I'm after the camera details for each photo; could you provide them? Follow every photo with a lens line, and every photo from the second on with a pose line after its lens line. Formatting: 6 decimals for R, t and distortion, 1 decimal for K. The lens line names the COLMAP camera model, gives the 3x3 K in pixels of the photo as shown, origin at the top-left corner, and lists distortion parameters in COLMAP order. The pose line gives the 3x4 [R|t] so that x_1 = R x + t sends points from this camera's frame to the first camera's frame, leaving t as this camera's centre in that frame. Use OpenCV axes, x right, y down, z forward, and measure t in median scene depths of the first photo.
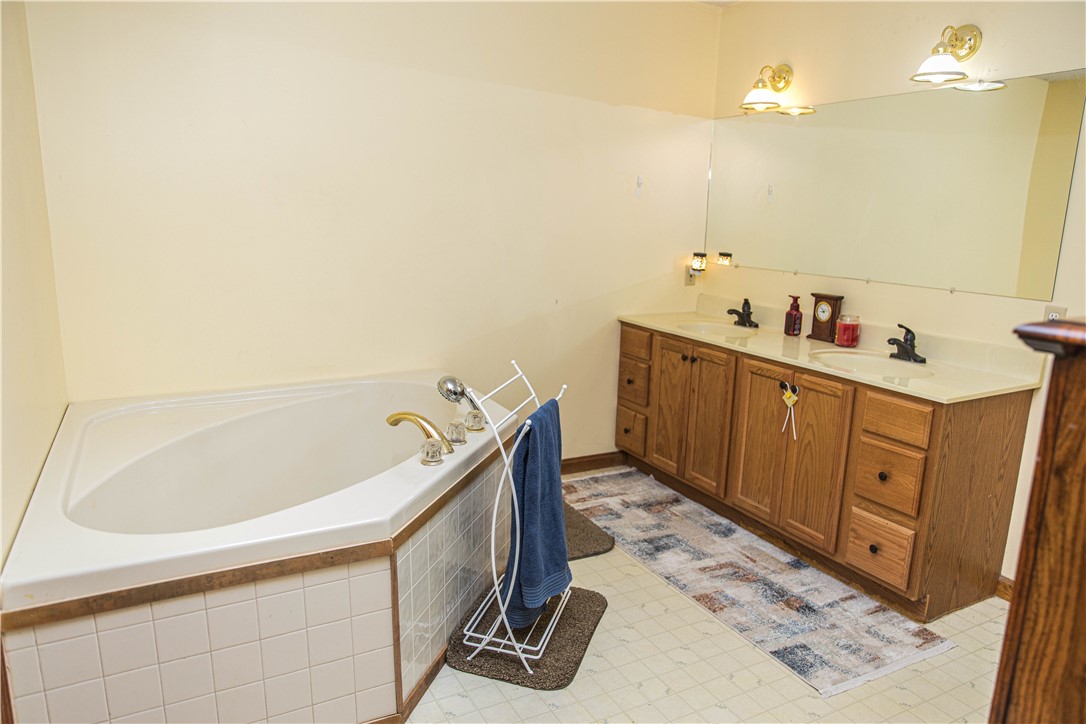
lens RADIAL K [[726.7, 0, 539.2], [0, 726.7, 367.2], [0, 0, 1]] dist [-0.057153, 0.033879]
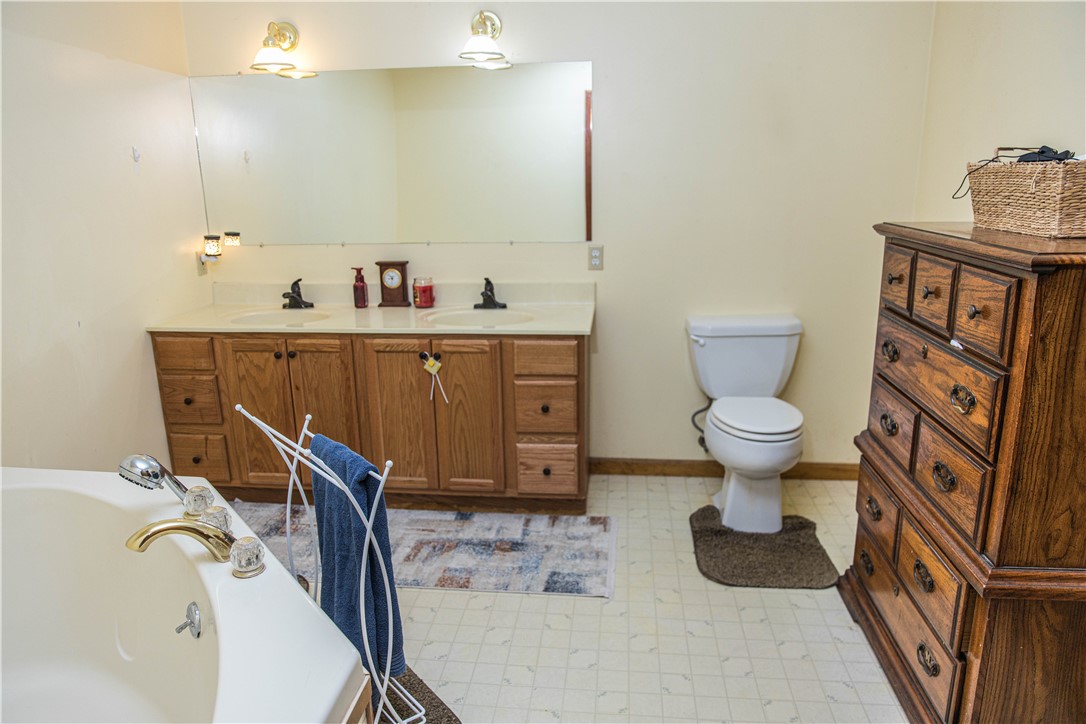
lens RADIAL K [[726.7, 0, 539.2], [0, 726.7, 367.2], [0, 0, 1]] dist [-0.057153, 0.033879]
pose [[0.562264, -0.247753, 0.788972, -0.362759], [0.203371, 0.966192, 0.158471, -0.083872], [-0.801560, 0.071352, 0.593641, 0.257019]]
